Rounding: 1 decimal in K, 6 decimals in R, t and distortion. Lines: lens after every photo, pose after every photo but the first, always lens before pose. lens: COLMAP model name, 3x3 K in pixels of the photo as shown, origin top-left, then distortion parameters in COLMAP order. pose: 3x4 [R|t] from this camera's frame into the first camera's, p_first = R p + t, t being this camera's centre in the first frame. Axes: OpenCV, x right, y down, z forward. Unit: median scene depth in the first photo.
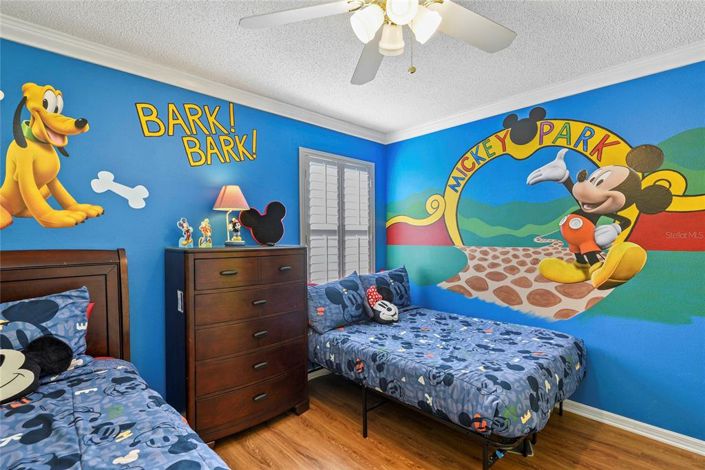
lens RADIAL K [[331.5, 0, 345.7], [0, 331.5, 250.1], [0, 0, 1]] dist [0.011839, -0.002119]
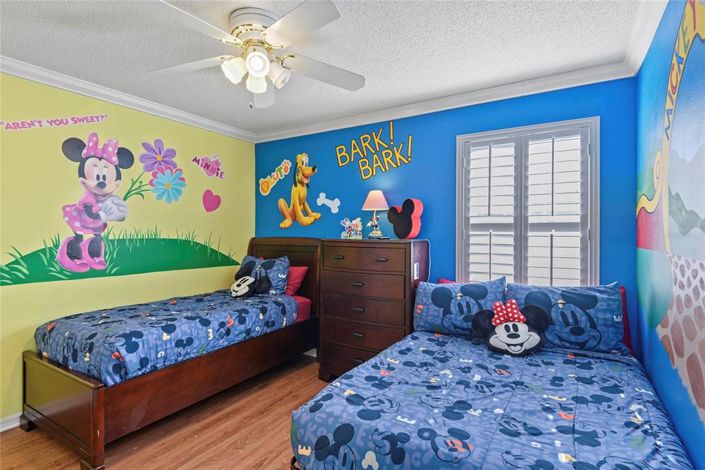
lens RADIAL K [[354.0, 0, 351.1], [0, 354.0, 233.7], [0, 0, 1]] dist [0.016020, -0.001439]
pose [[0.283439, 0.009486, -0.958943, 0.903534], [-0.045178, 0.998973, -0.003472, -0.022296], [0.957926, 0.044307, 0.283576, 0.537794]]
